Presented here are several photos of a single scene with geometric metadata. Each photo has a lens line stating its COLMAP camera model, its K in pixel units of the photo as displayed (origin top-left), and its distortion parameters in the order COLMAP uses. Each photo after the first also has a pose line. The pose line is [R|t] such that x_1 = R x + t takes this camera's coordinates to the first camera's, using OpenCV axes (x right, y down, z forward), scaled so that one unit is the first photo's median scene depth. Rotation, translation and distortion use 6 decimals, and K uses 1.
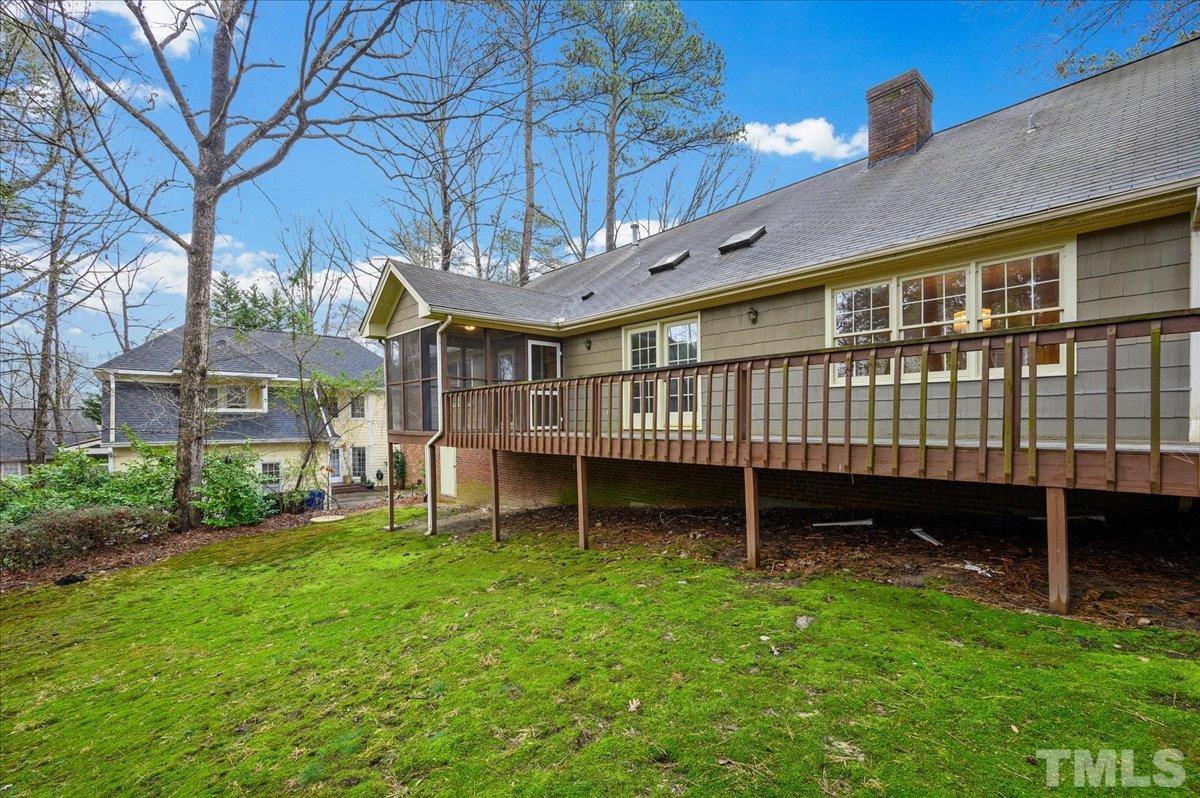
lens RADIAL K [[494.0, 0, 598.9], [0, 494.0, 425.4], [0, 0, 1]] dist [0.000549, 0.000064]
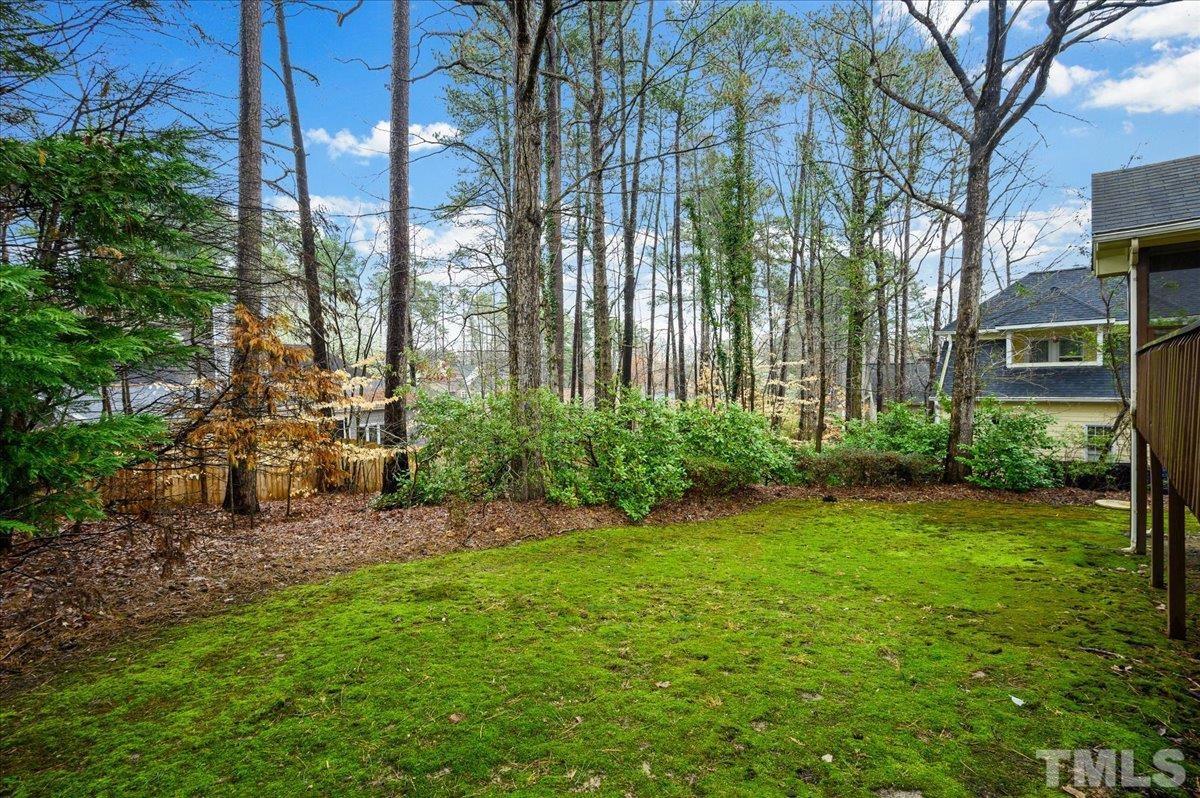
lens RADIAL K [[494.8, 0, 593.1], [0, 494.8, 396.6], [0, 0, 1]] dist [-0.001442, 0.000161]
pose [[0.161356, 0.030132, -0.986436, 0.091737], [0.002928, 0.999515, 0.031010, -0.010660], [0.986892, -0.007892, 0.161190, 0.052767]]
